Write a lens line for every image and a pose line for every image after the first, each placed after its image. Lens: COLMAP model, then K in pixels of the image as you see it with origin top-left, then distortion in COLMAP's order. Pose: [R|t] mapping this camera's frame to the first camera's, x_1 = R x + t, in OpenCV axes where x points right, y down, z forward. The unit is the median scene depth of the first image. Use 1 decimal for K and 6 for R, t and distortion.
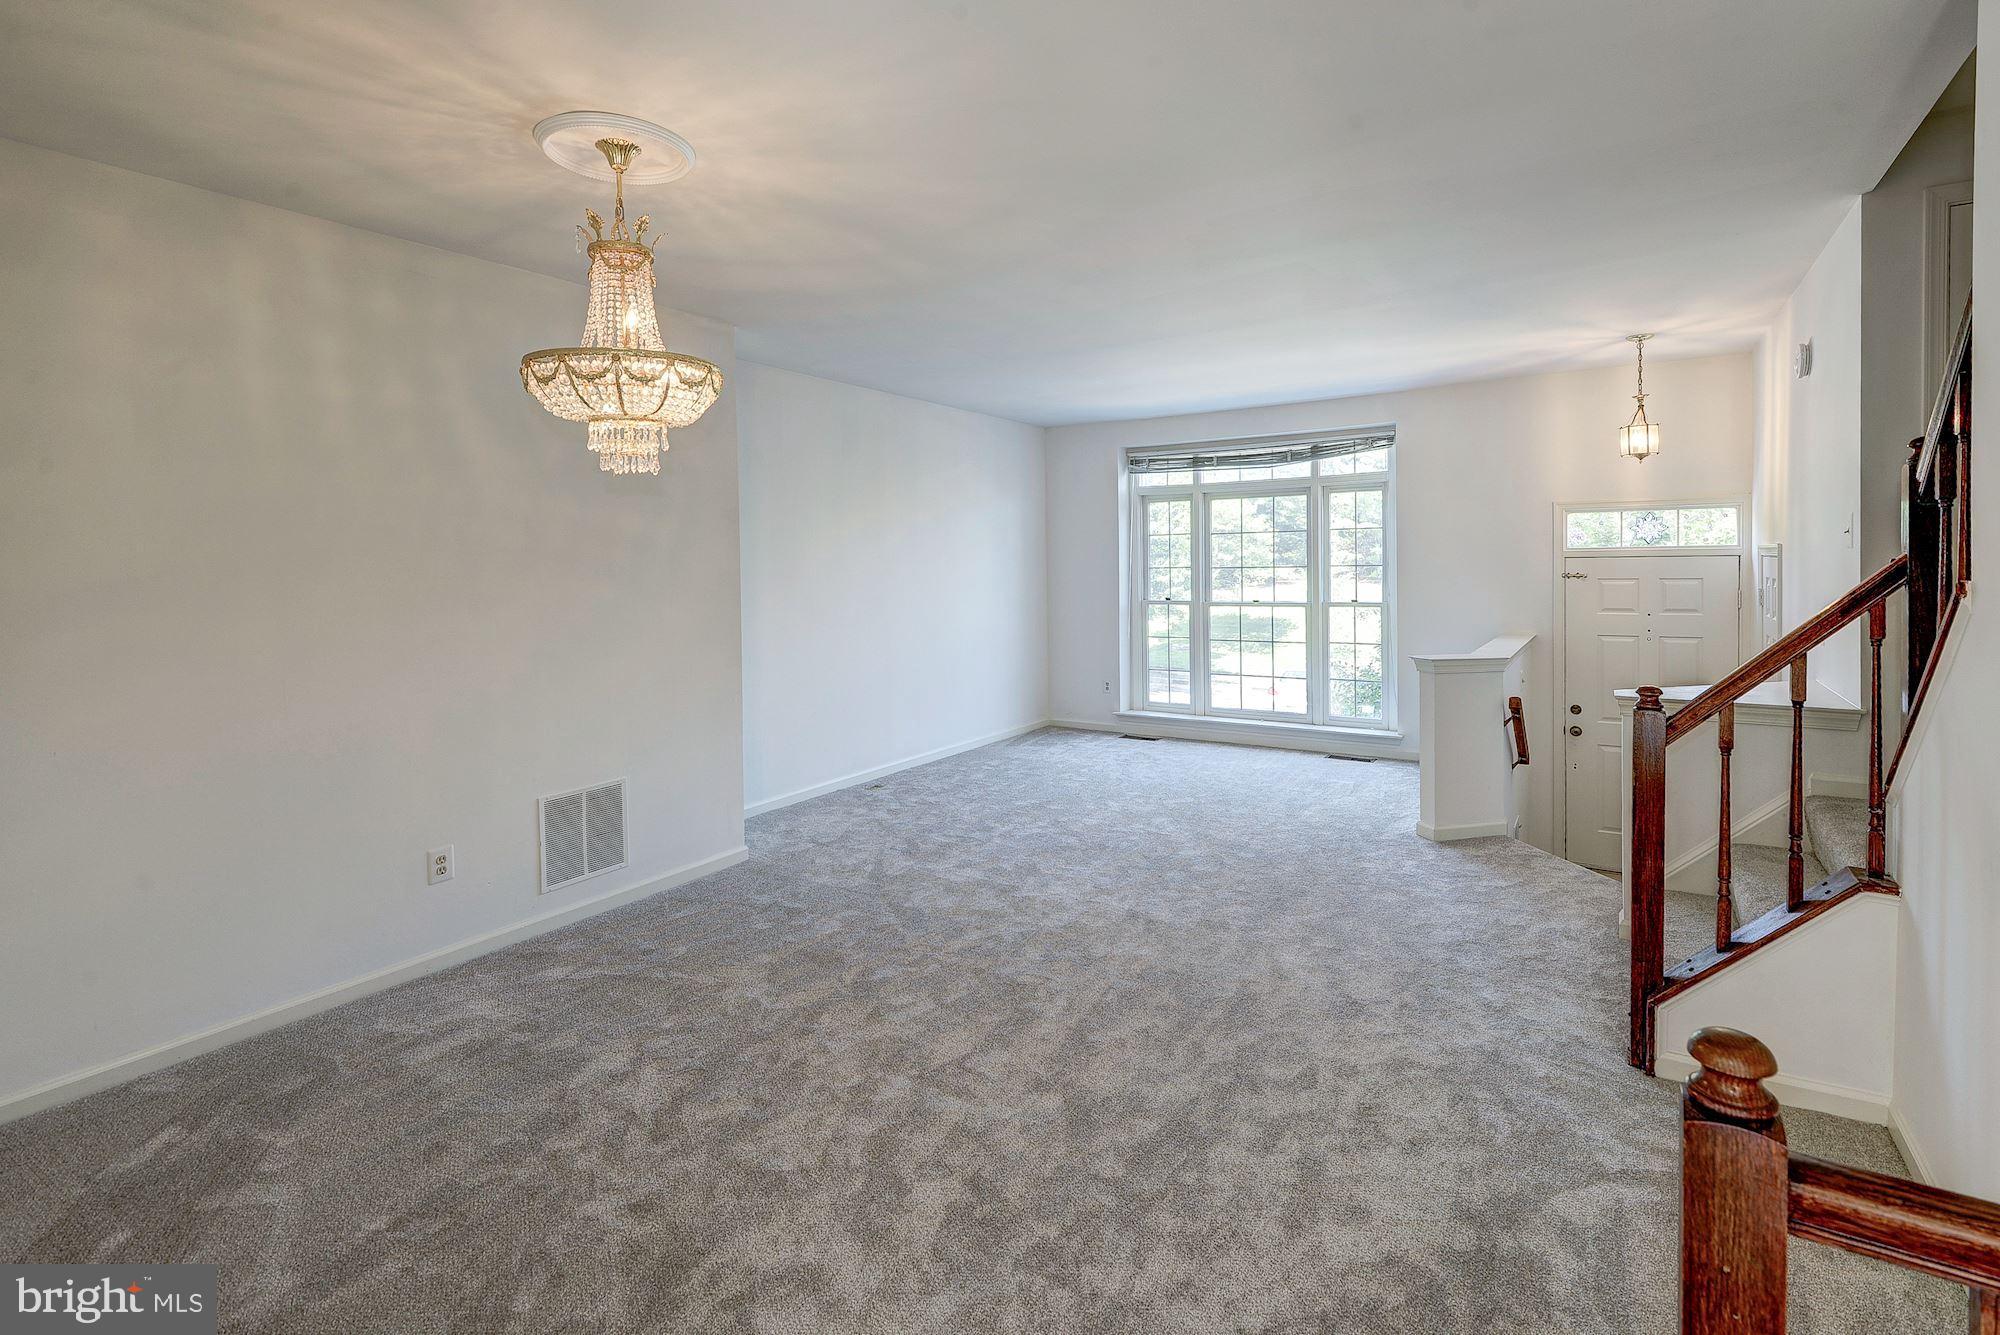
lens RADIAL K [[911.5, 0, 1018.3], [0, 911.5, 577.7], [0, 0, 1]] dist [-0.001372, -0.001919]
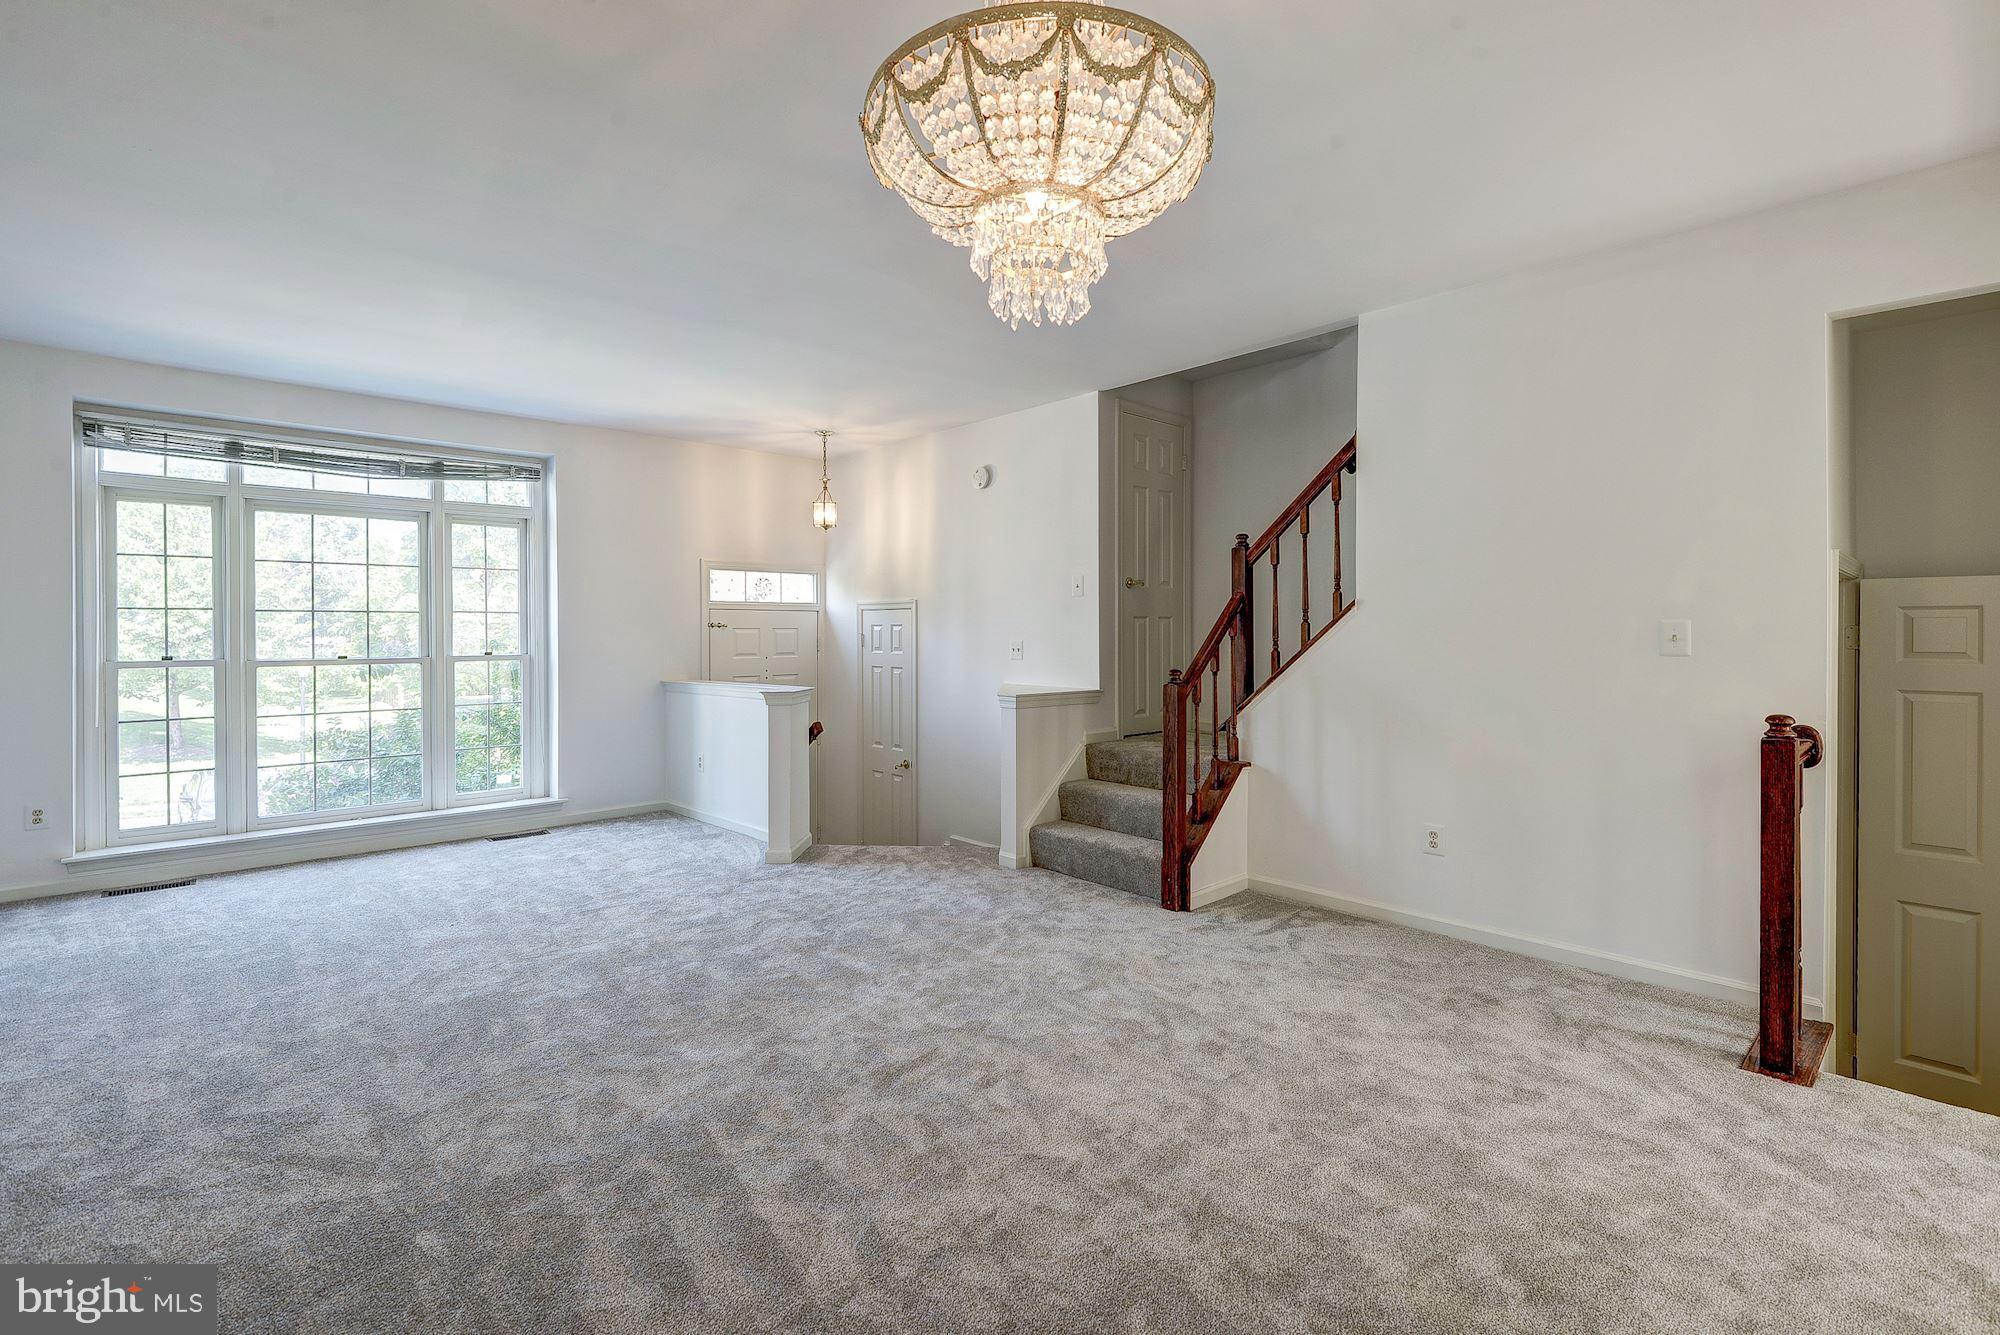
lens RADIAL K [[902.8, 0, 1003.1], [0, 902.8, 637.6], [0, 0, 1]] dist [0.020467, -0.014760]
pose [[0.245809, 0.012261, 0.969241, -0.345198], [0.014672, 0.999758, -0.016368, 0.032400], [-0.969207, 0.018244, 0.245569, 0.333235]]
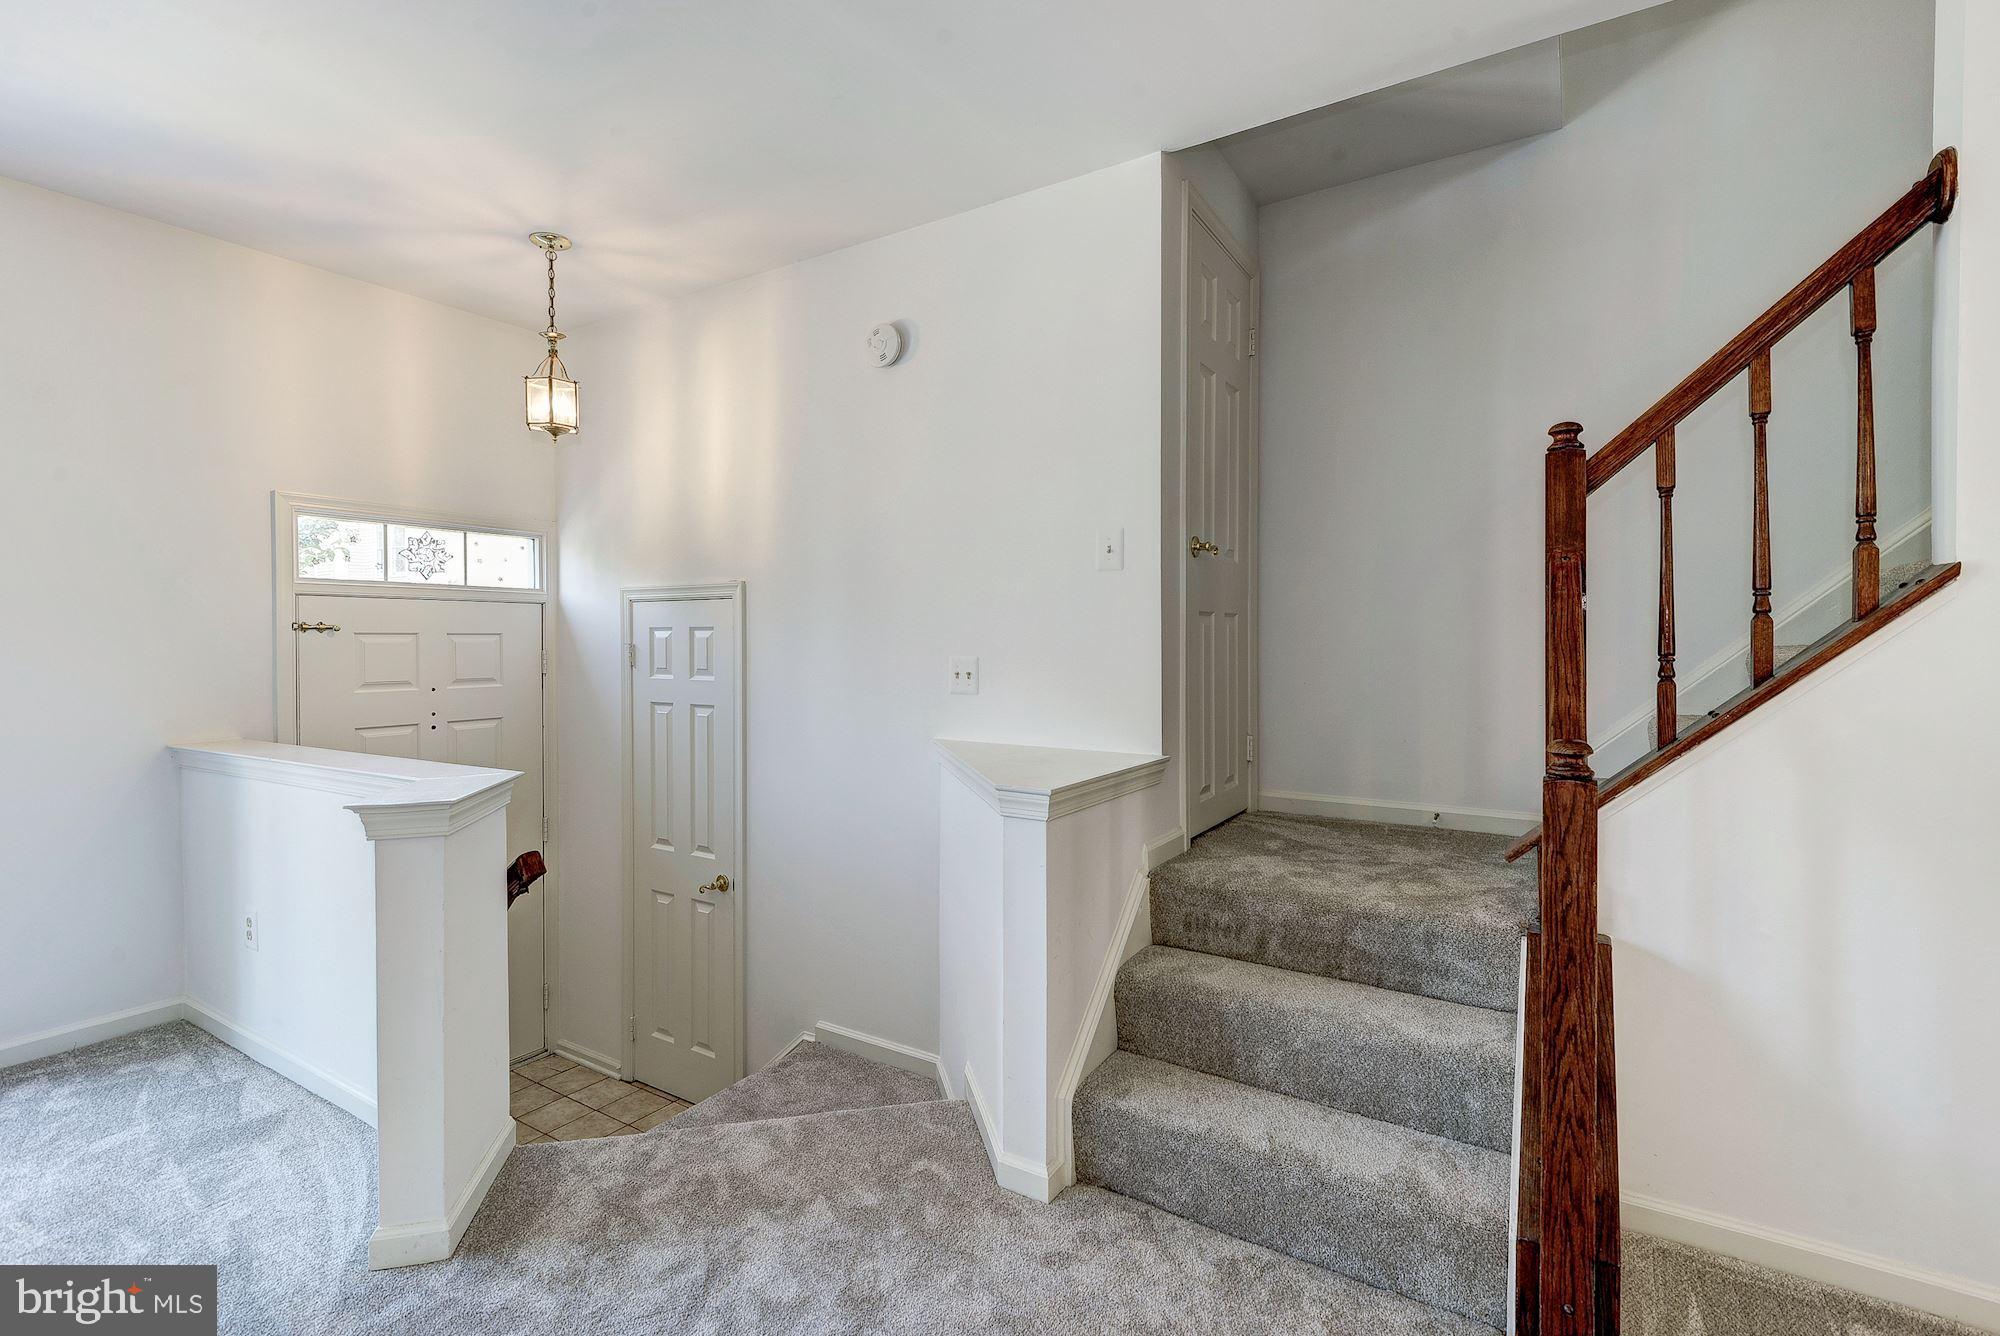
lens RADIAL K [[902.8, 0, 1023.6], [0, 902.8, 654.4], [0, 0, 1]] dist [0.020467, -0.014760]
pose [[-0.023264, 0.003281, 0.999724, 0.033745], [0.020258, 0.999791, -0.002810, 0.022051], [-0.999524, 0.020187, -0.023325, 0.506546]]
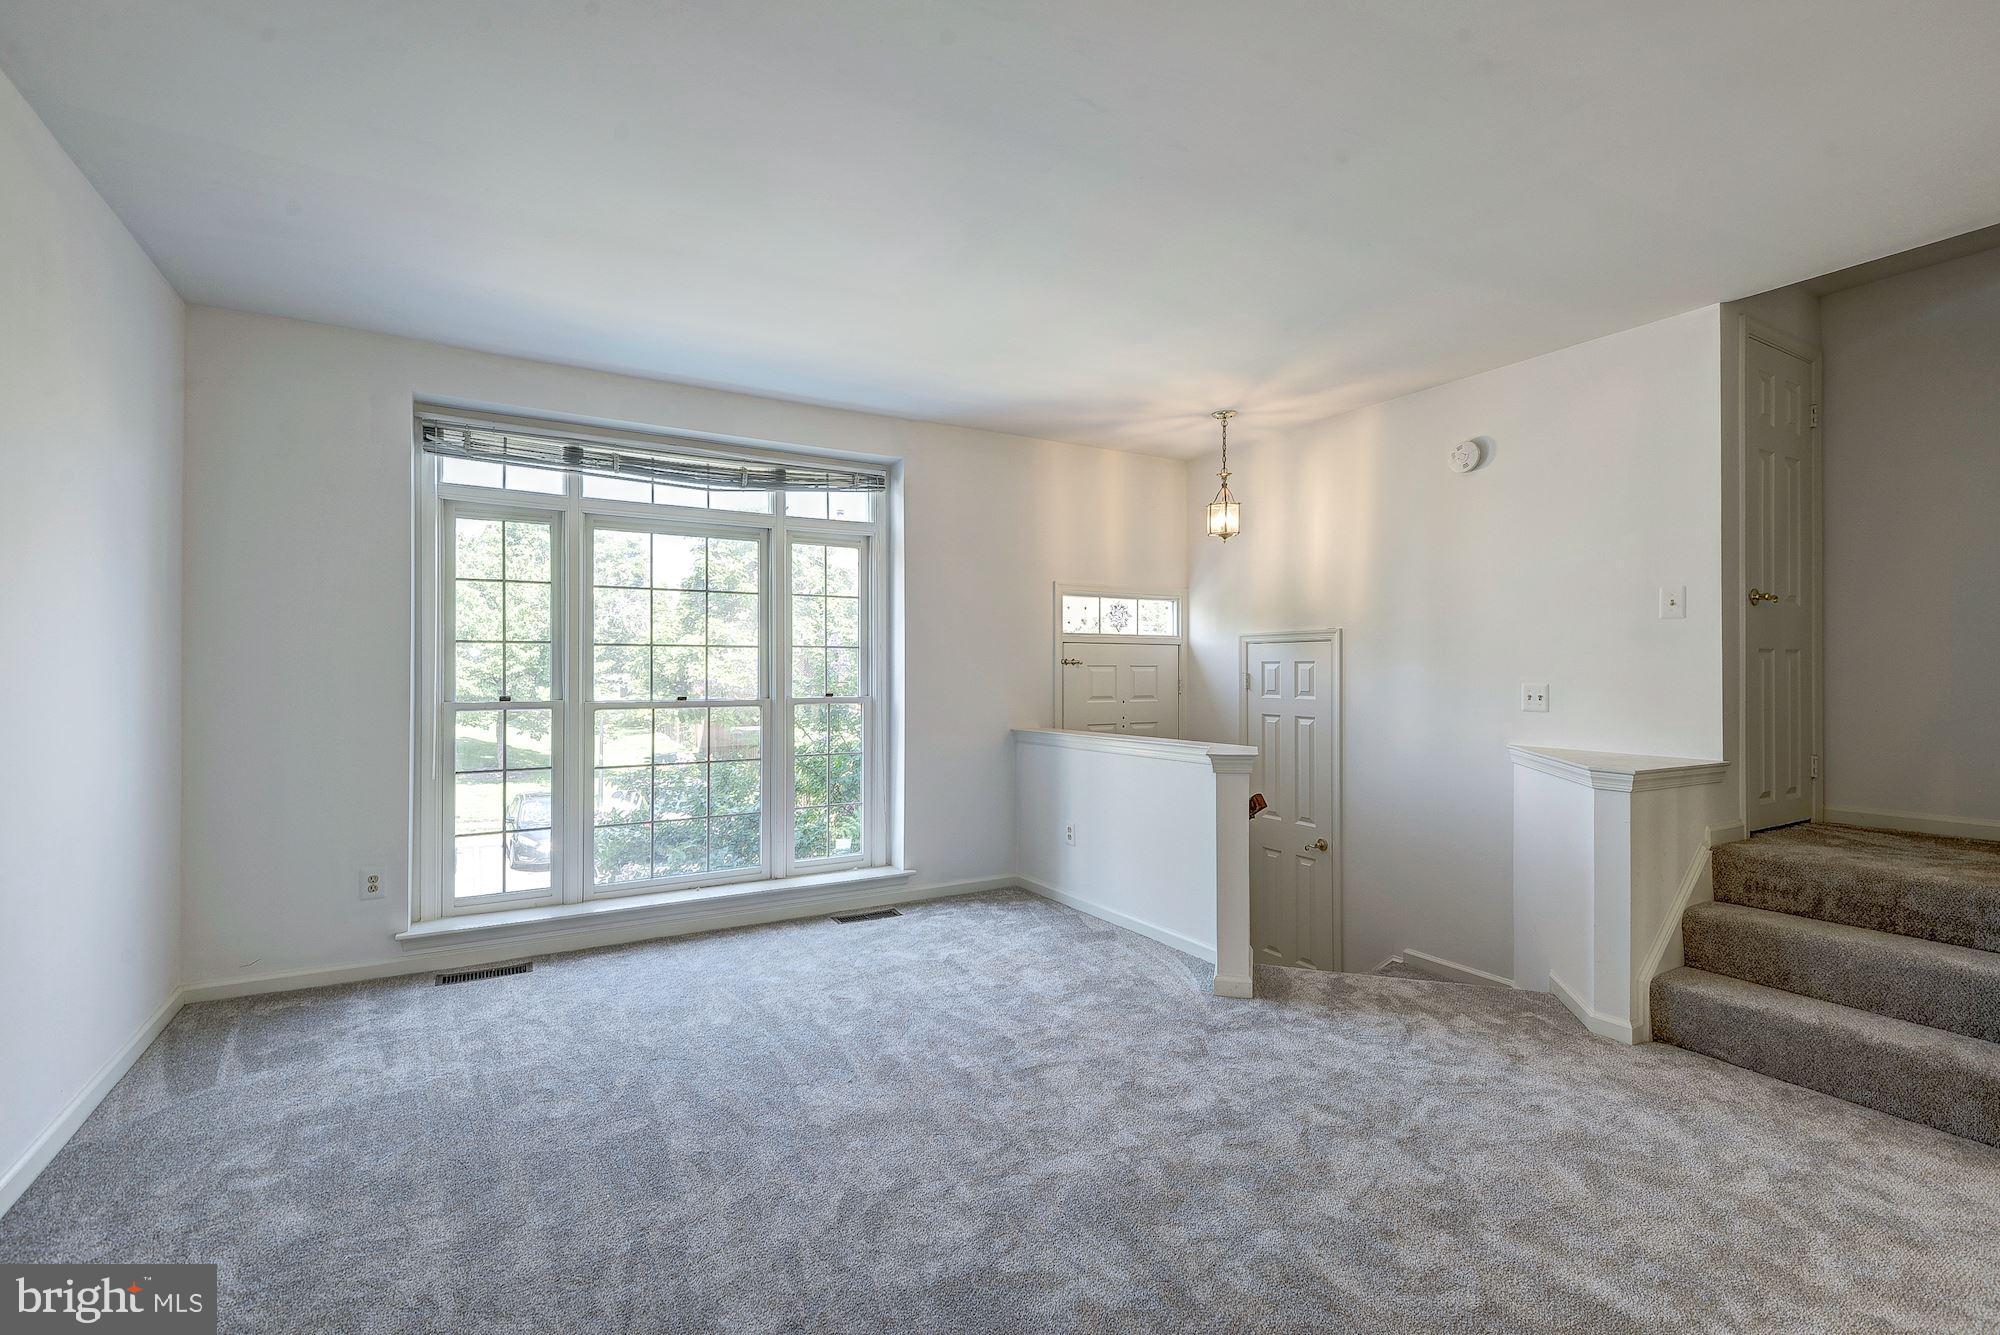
lens RADIAL K [[902.8, 0, 1013.7], [0, 902.8, 667.8], [0, 0, 1]] dist [0.020467, -0.014760]
pose [[0.452885, 0.022075, 0.891296, -0.206743], [0.005827, 0.999599, -0.027718, 0.025182], [-0.891550, 0.017746, 0.452574, 0.559808]]
